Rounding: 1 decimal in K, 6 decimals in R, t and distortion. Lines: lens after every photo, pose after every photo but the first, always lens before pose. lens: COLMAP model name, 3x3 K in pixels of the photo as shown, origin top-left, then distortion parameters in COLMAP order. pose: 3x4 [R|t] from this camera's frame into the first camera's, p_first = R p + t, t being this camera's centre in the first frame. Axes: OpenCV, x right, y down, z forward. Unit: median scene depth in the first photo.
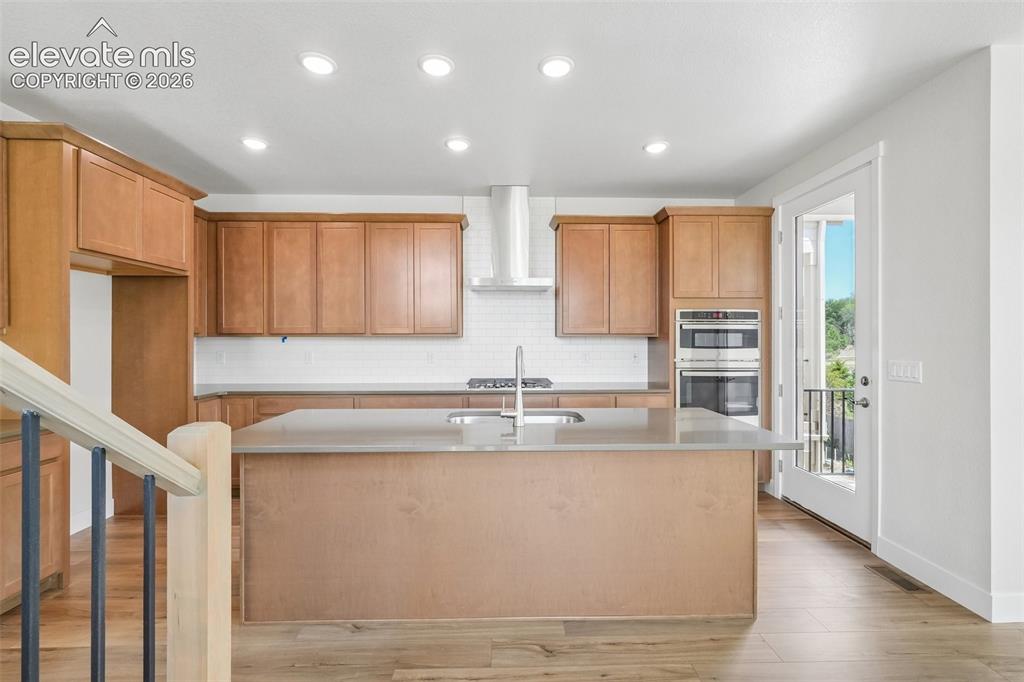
lens RADIAL K [[441.7, 0, 511.9], [0, 441.7, 338.5], [0, 0, 1]] dist [0.001403, 0.000368]
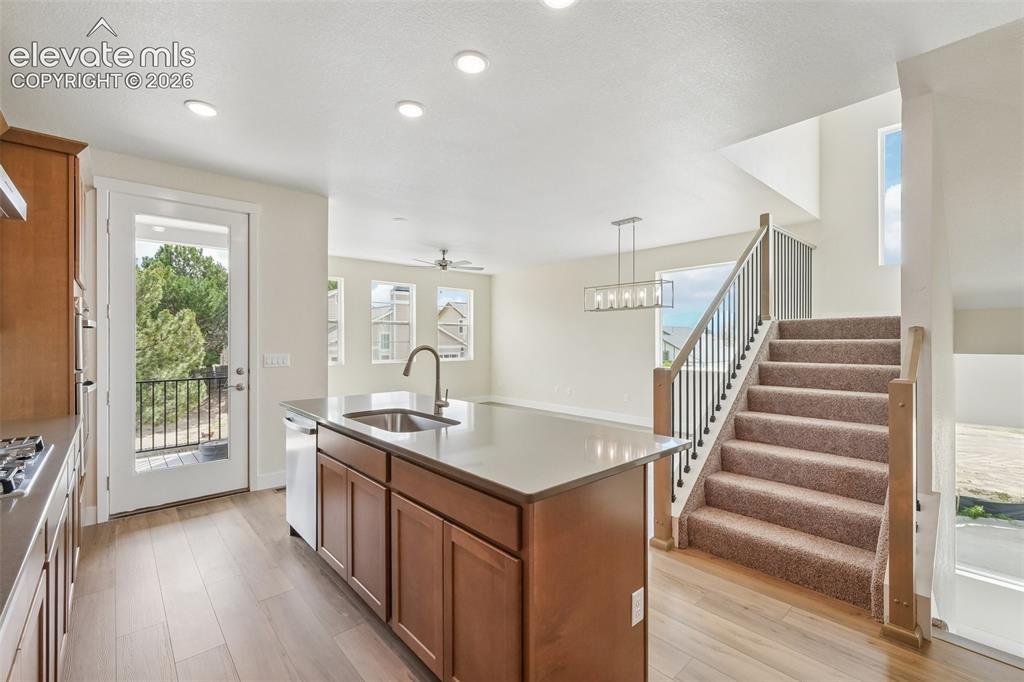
lens RADIAL K [[445.5, 0, 514.4], [0, 445.5, 336.6], [0, 0, 1]] dist [-0.001932, -0.000110]
pose [[-0.648309, 0.008781, 0.761326, -0.569969], [0.001405, 0.999946, -0.010336, 0.004373], [-0.761376, -0.005632, -0.648286, 0.905758]]
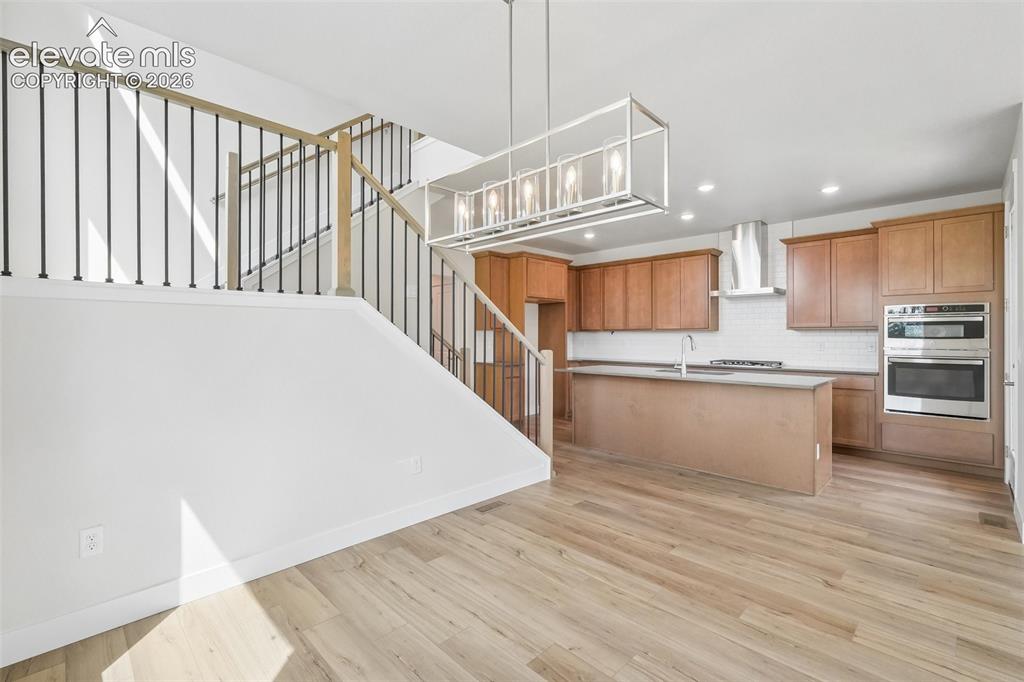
lens RADIAL K [[452.3, 0, 517.9], [0, 452.3, 336.3], [0, 0, 1]] dist [-0.000019, 0.000251]
pose [[0.697057, 0.000016, -0.717015, 0.538261], [0.000962, 0.999999, 0.000958, 0.013745], [0.717015, -0.001357, 0.697057, -0.540625]]
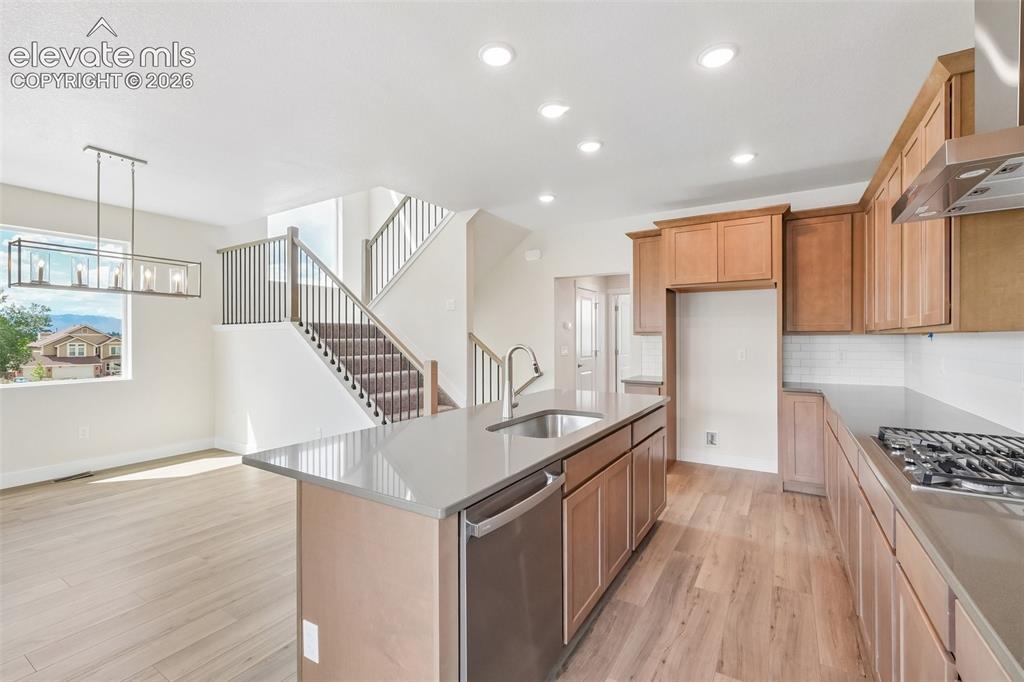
lens RADIAL K [[441.7, 0, 511.9], [0, 441.7, 338.5], [0, 0, 1]] dist [0.001403, 0.000368]
pose [[-0.545546, 0.002520, -0.838077, 0.518555], [0.003681, 0.999993, 0.000610, 0.000876], [0.838073, -0.002752, -0.545551, 0.899687]]
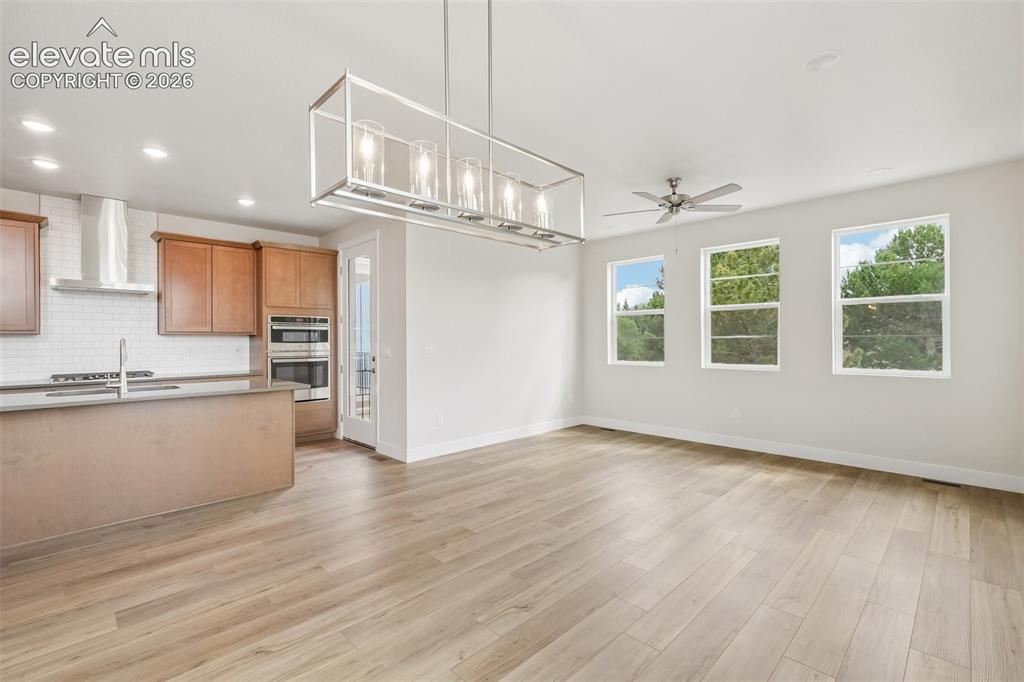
lens RADIAL K [[452.3, 0, 517.9], [0, 452.3, 336.3], [0, 0, 1]] dist [-0.000019, 0.000251]
pose [[0.723316, 0.000715, 0.690517, -0.039811], [0.005472, 0.999962, -0.006767, 0.015007], [-0.690496, 0.008673, 0.723284, -0.549304]]
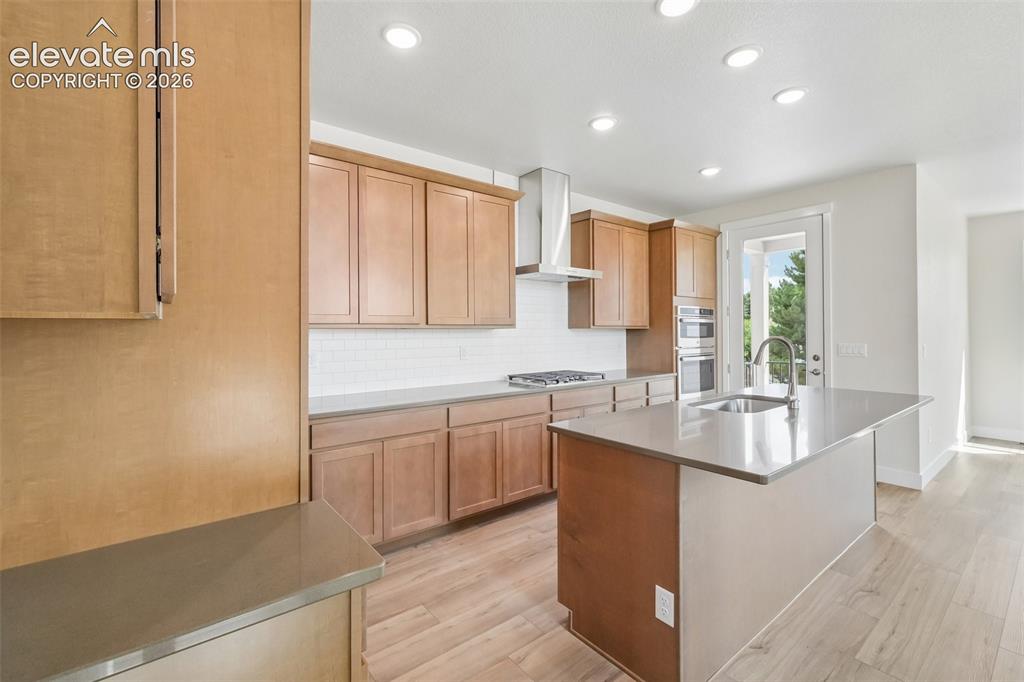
lens RADIAL K [[442.7, 0, 512.8], [0, 442.7, 329.4], [0, 0, 1]] dist [-0.001360, 0.000331]
pose [[0.799822, -0.001248, 0.600236, -0.681930], [0.003174, 0.999993, -0.002150, -0.000644], [-0.600229, 0.003624, 0.799820, 0.301234]]
